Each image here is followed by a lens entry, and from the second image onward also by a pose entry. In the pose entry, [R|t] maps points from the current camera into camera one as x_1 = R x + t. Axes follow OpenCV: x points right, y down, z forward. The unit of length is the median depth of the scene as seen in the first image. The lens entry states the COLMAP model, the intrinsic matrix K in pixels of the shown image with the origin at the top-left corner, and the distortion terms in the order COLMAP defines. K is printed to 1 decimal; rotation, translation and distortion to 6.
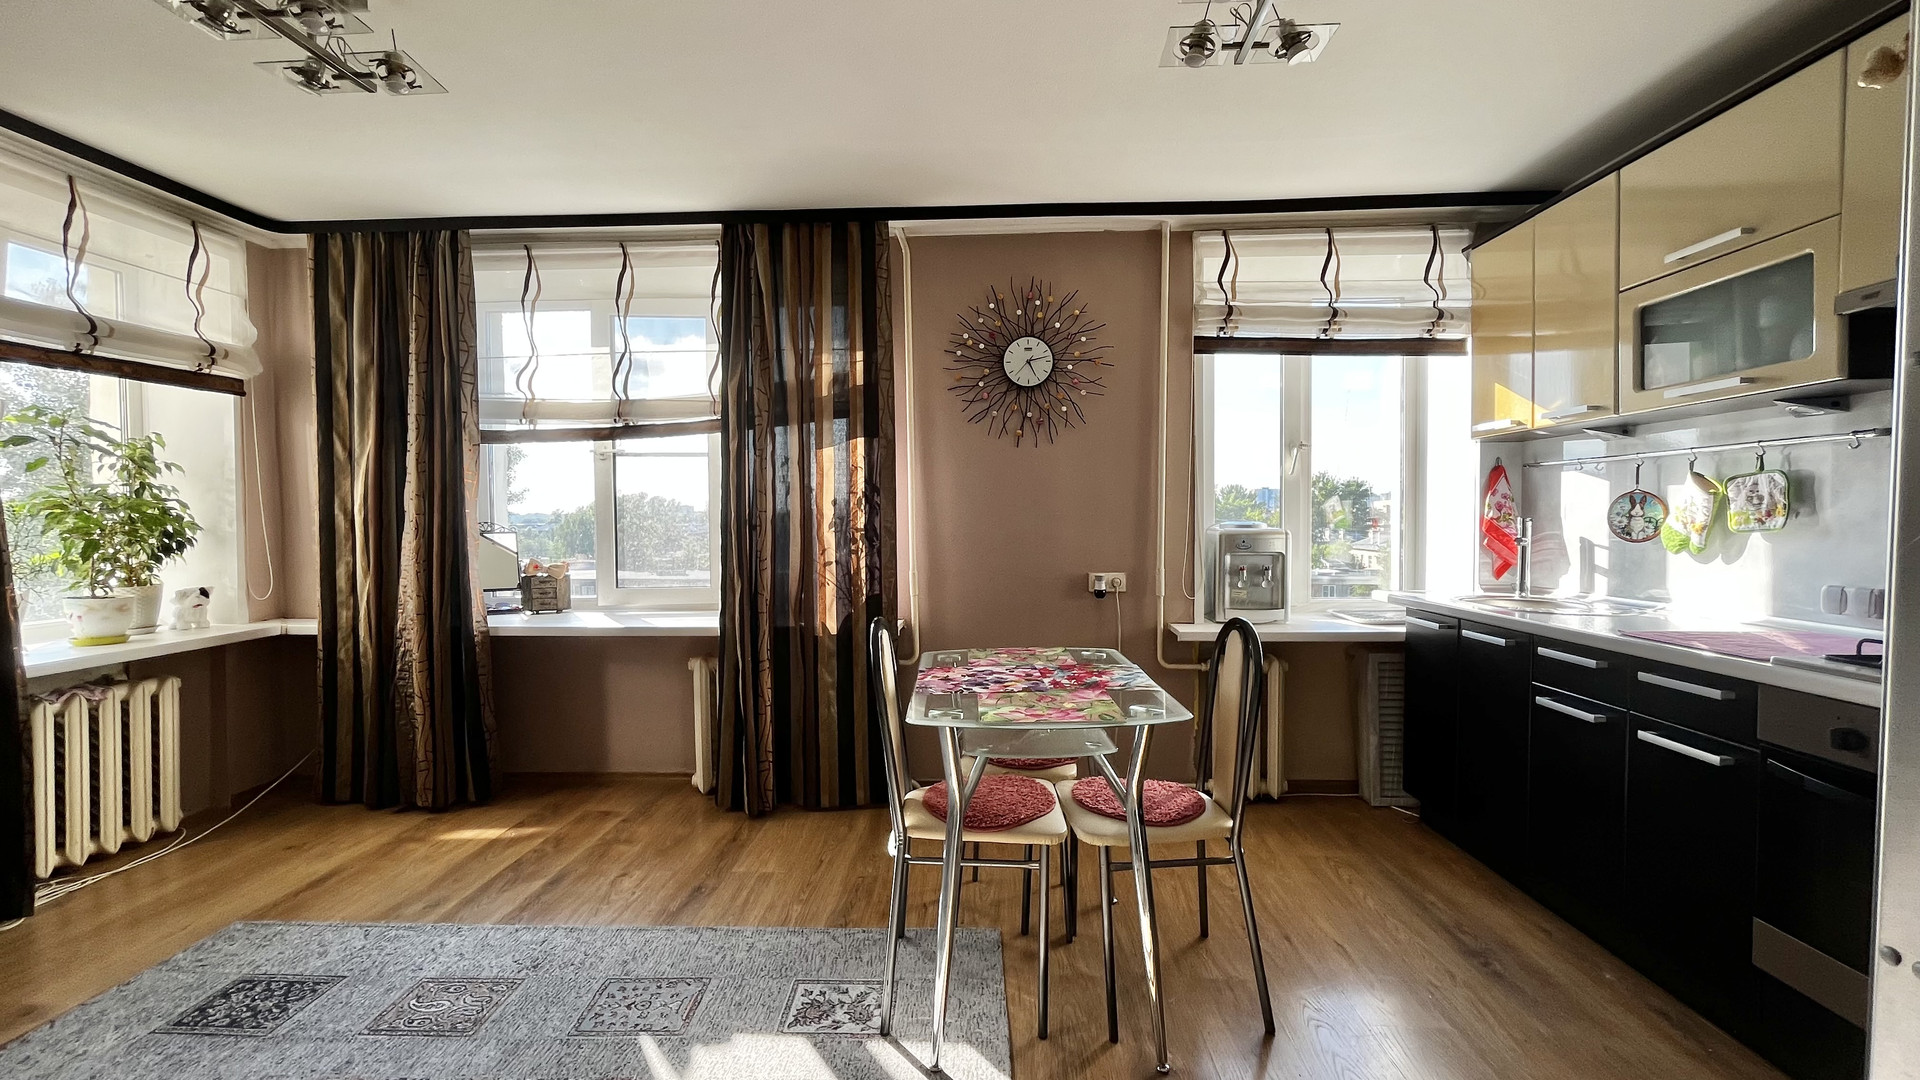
lens RADIAL K [[777.3, 0, 951.4], [0, 777.3, 539.1], [0, 0, 1]] dist [-0.004238, -0.000344]
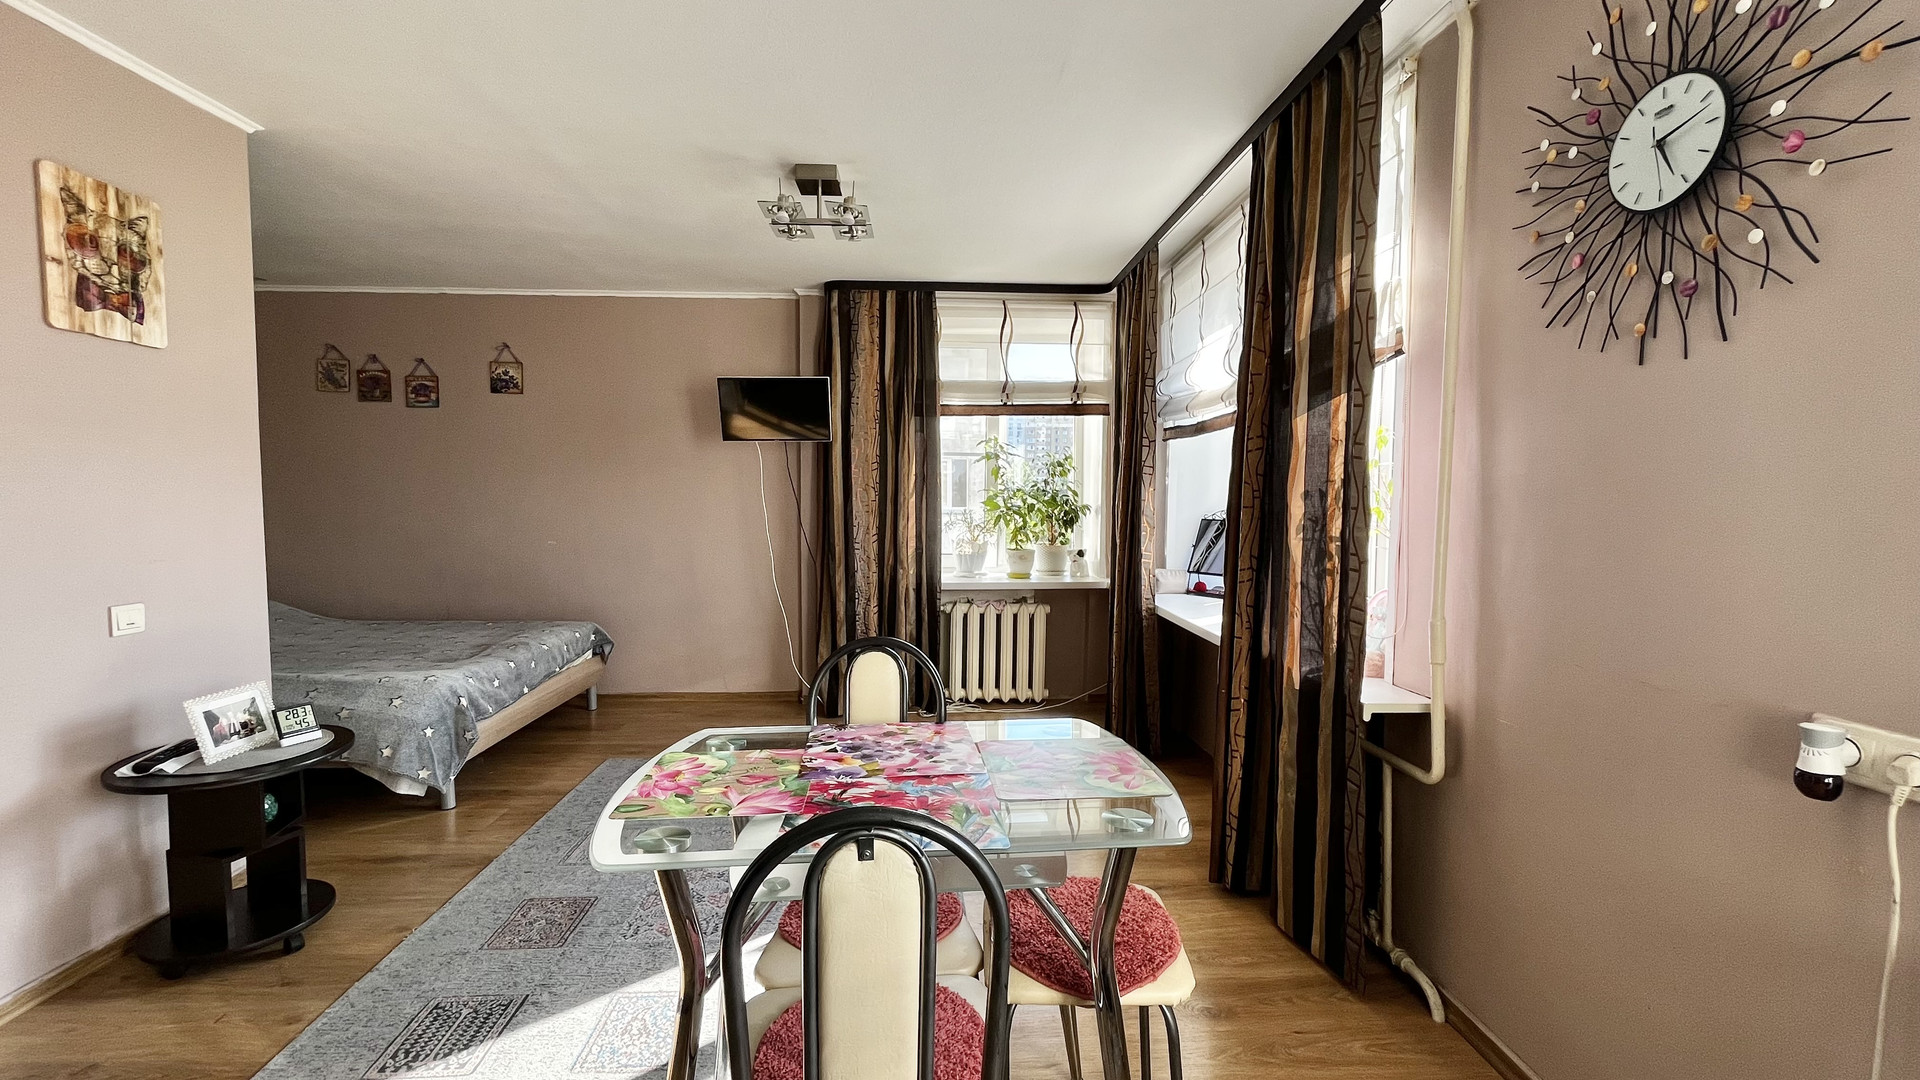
lens RADIAL K [[777.3, 0, 962.6], [0, 777.3, 543.3], [0, 0, 1]] dist [-0.004238, -0.000344]
pose [[0.094084, 0.069176, -0.993158, 0.488104], [-0.031204, 0.997298, 0.066508, -0.041564], [0.995075, 0.024733, 0.095988, 0.632771]]
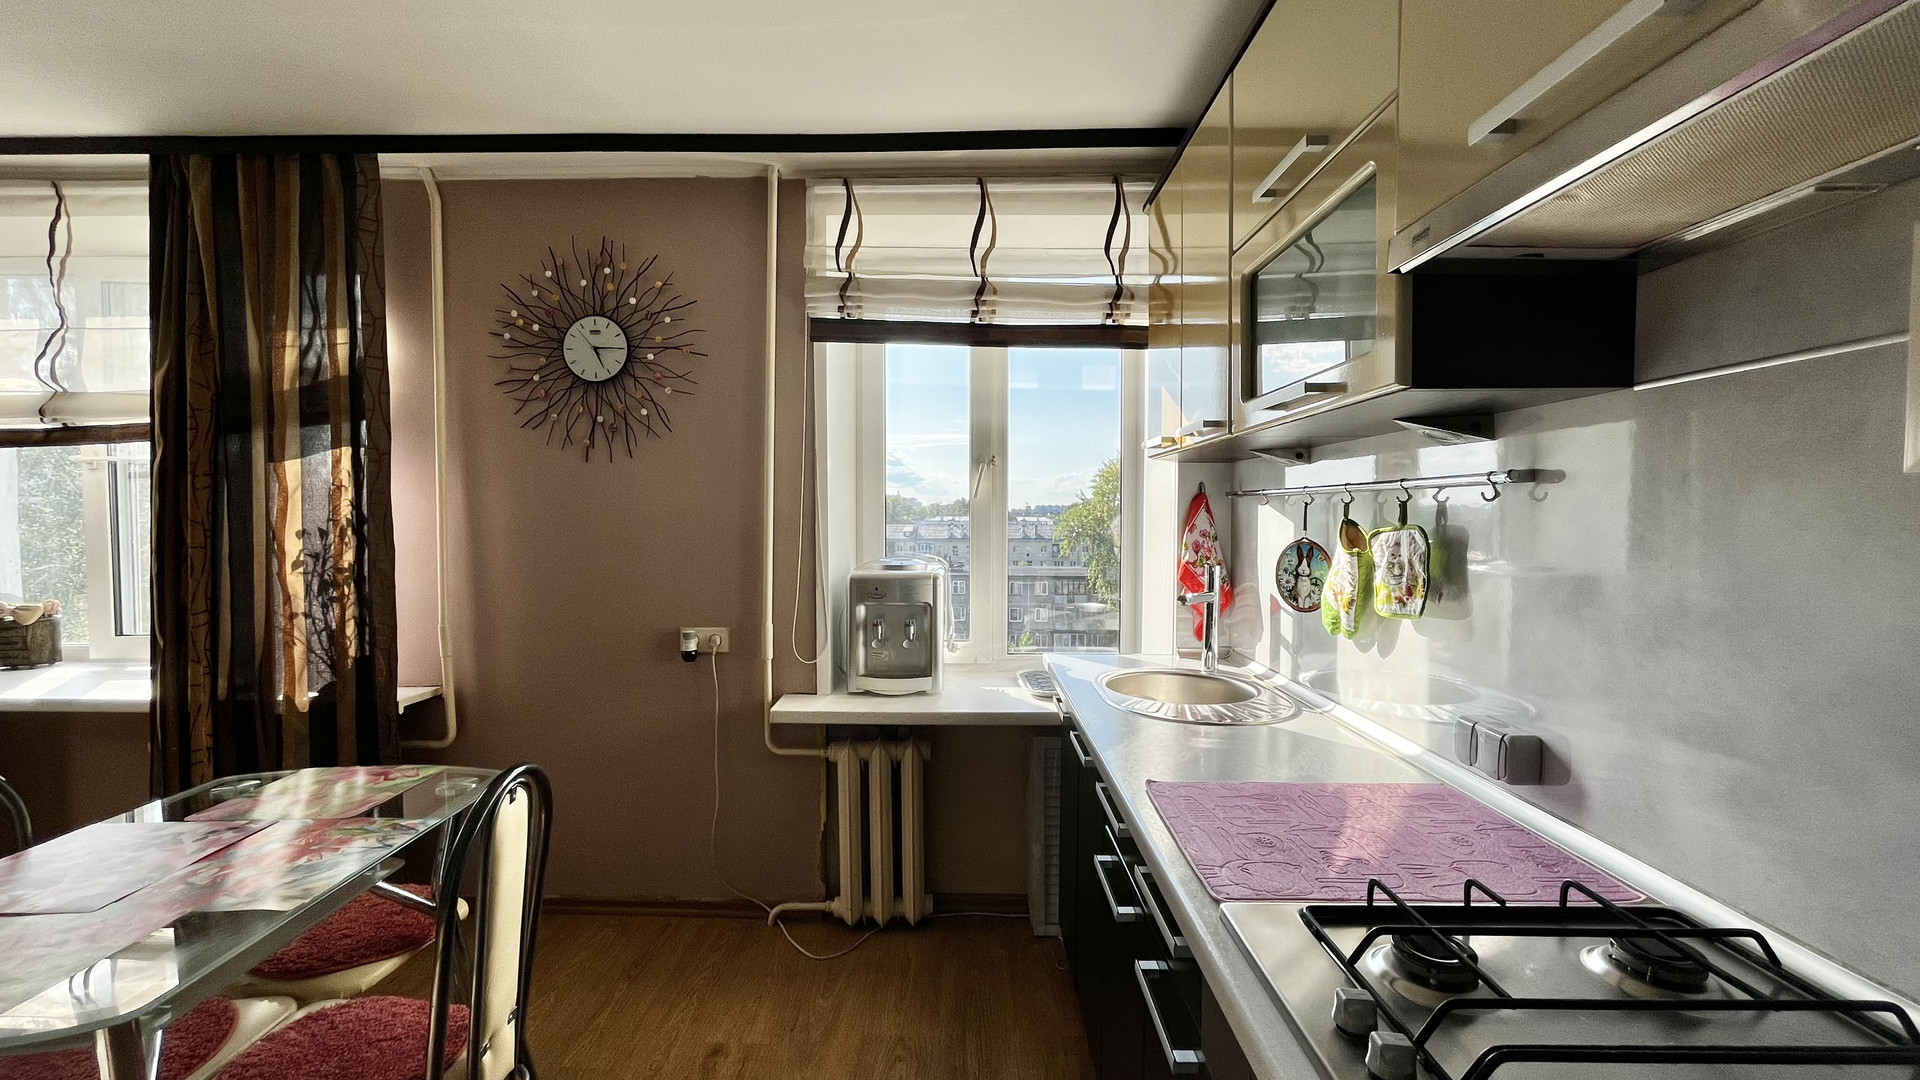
lens RADIAL K [[777.3, 0, 952.9], [0, 777.3, 539.0], [0, 0, 1]] dist [-0.004238, -0.000344]
pose [[0.999492, 0.008370, 0.030759, 0.440166], [-0.008602, 0.999935, 0.007441, -0.053442], [-0.030695, -0.007702, 0.999499, 0.240547]]
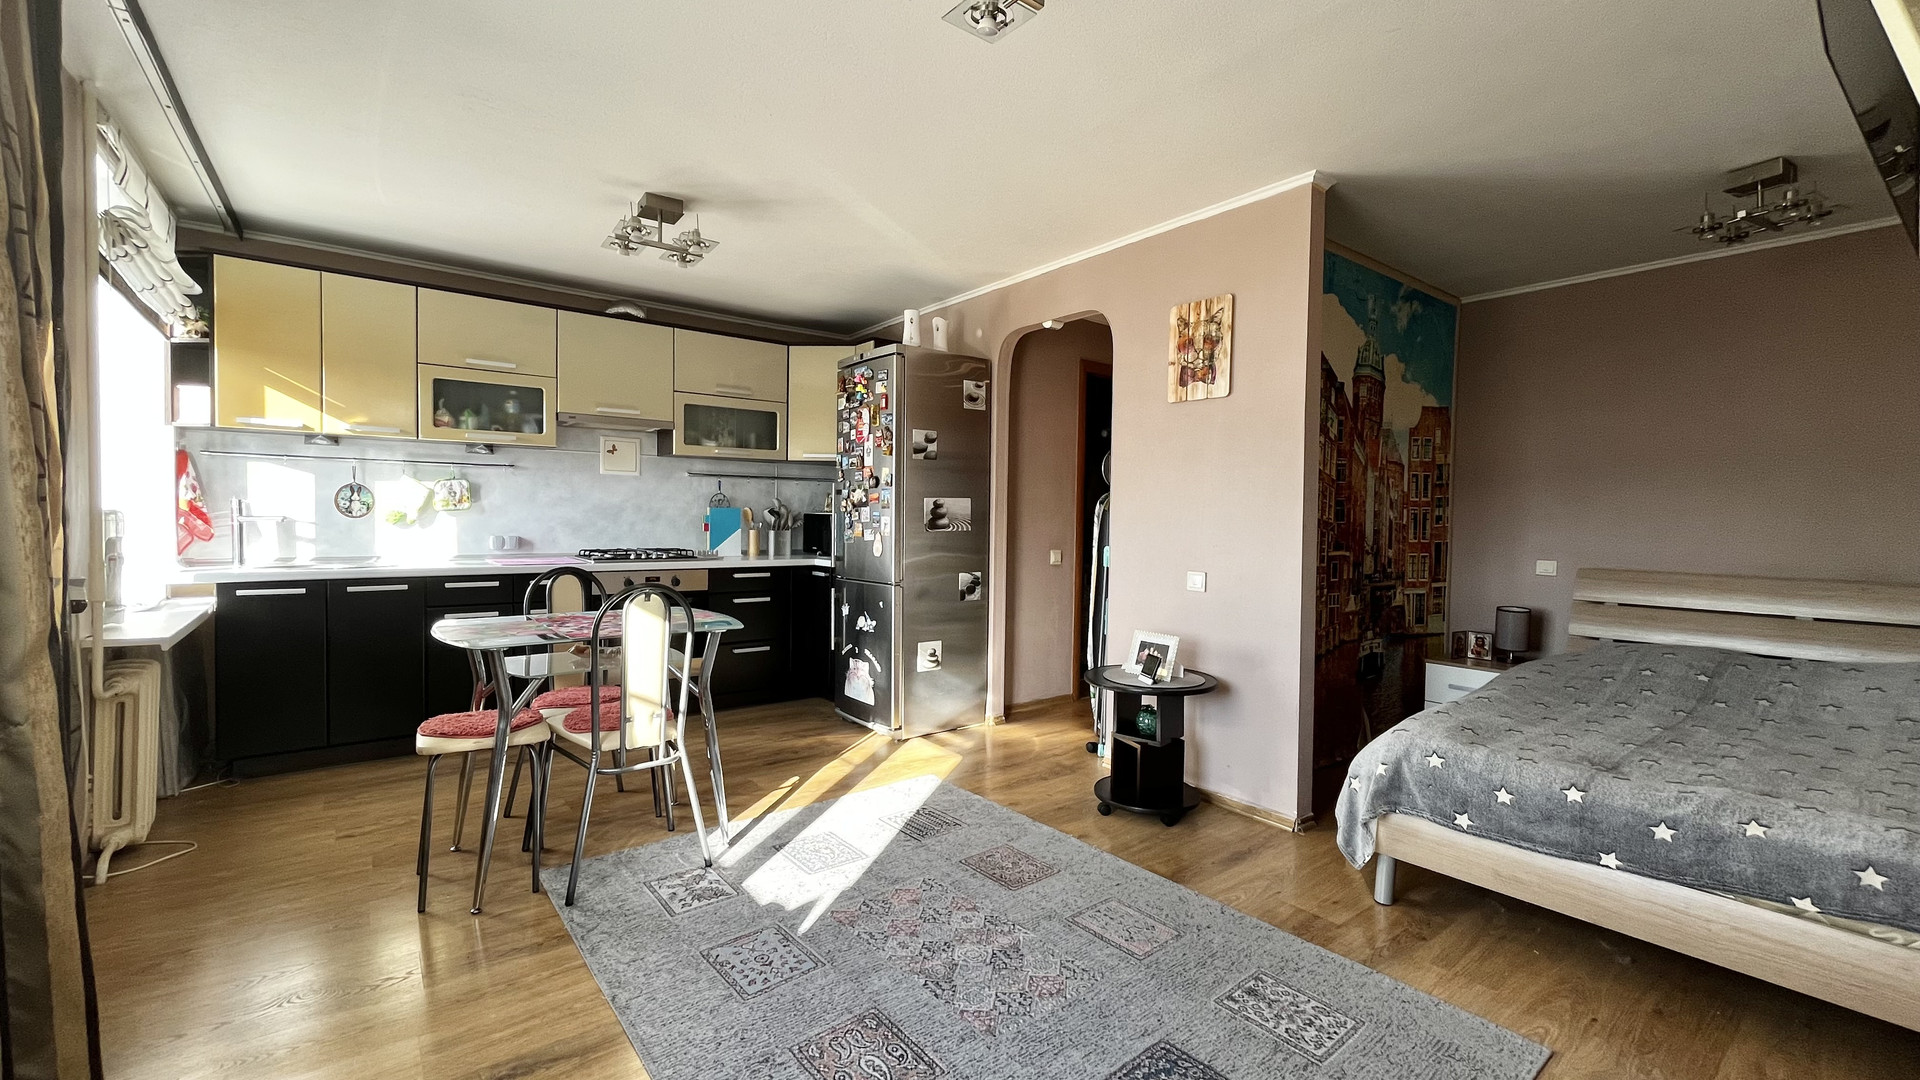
lens RADIAL K [[777.3, 0, 961.4], [0, 777.3, 538.1], [0, 0, 1]] dist [-0.004238, -0.000344]
pose [[-0.648426, -0.029434, 0.760709, -0.823919], [0.005761, 0.999034, 0.043566, -0.012445], [-0.761256, 0.032632, -0.647630, 0.880804]]
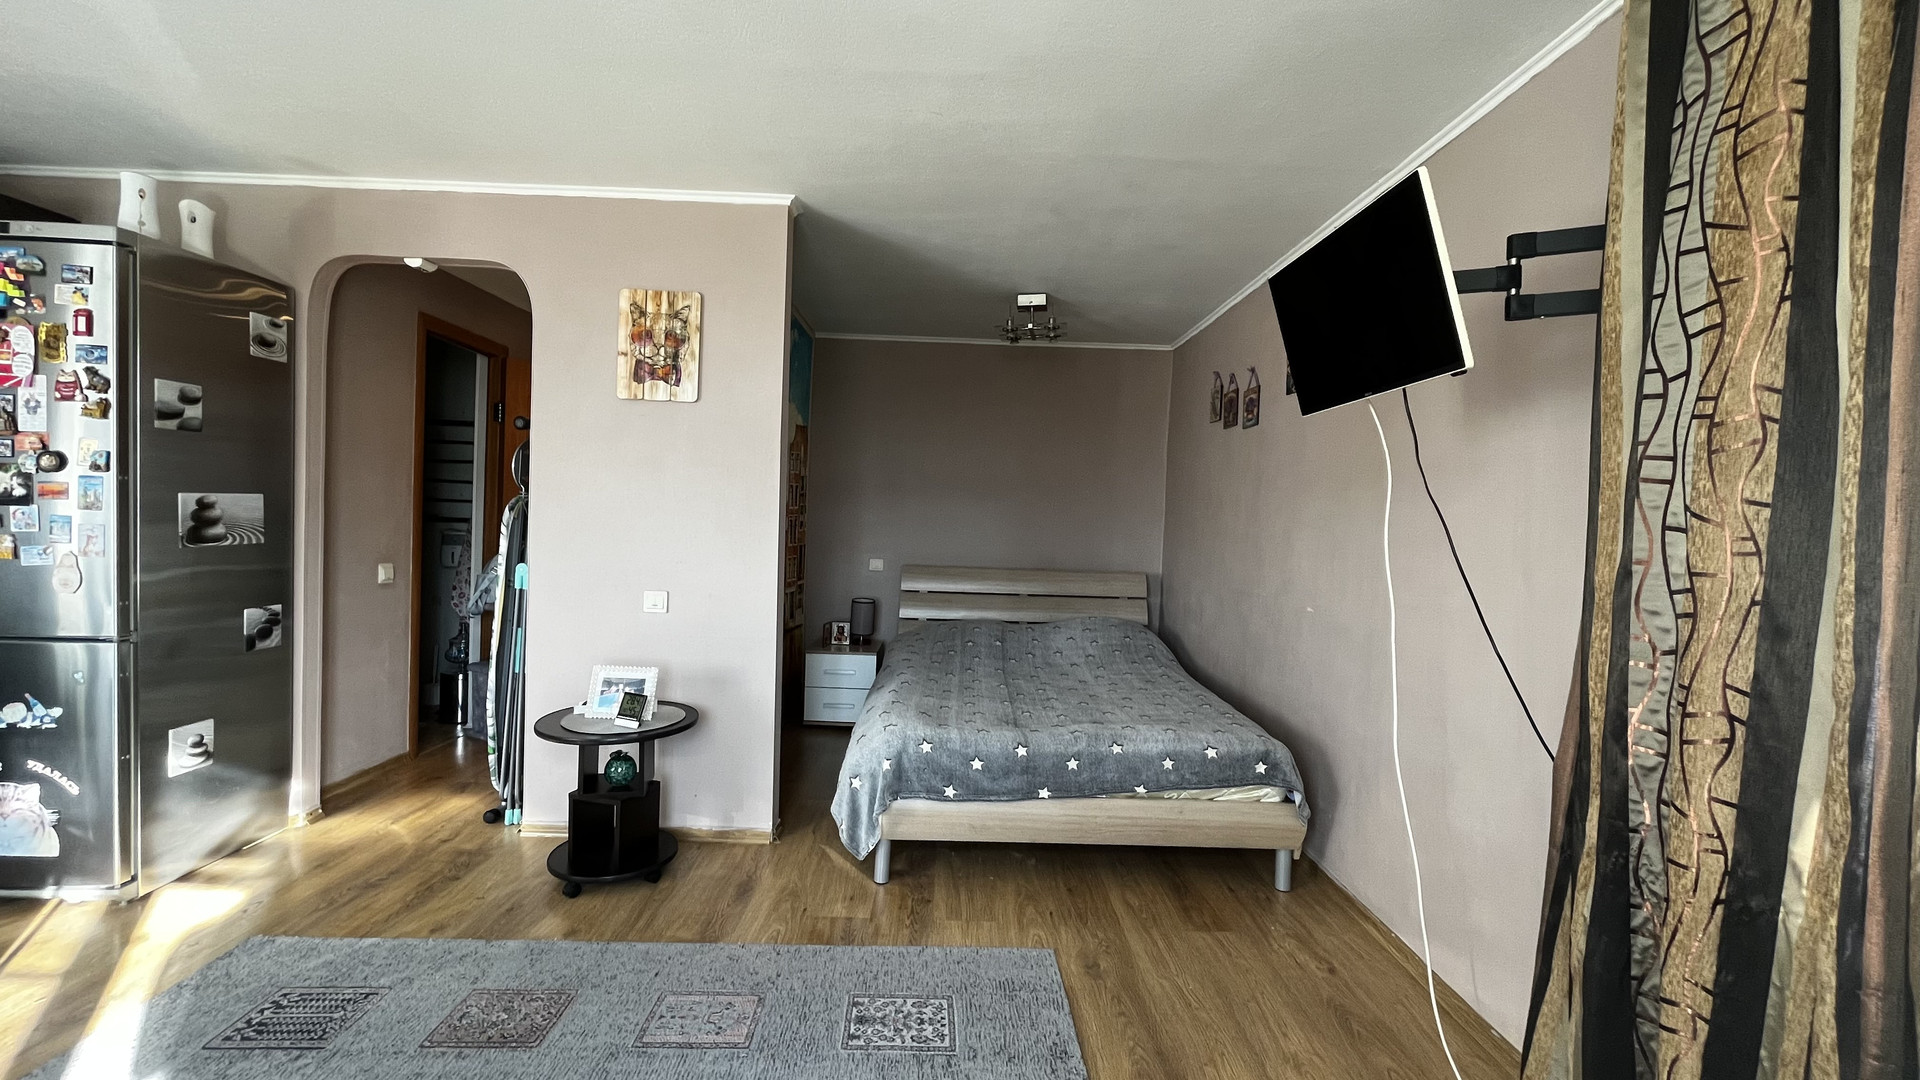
lens RADIAL K [[777.3, 0, 958.0], [0, 777.3, 538.9], [0, 0, 1]] dist [-0.004238, -0.000344]
pose [[-0.997657, -0.031373, -0.060789, -0.546423], [-0.034551, 0.998052, 0.051945, -0.044546], [0.059041, 0.053923, -0.996798, 0.922724]]
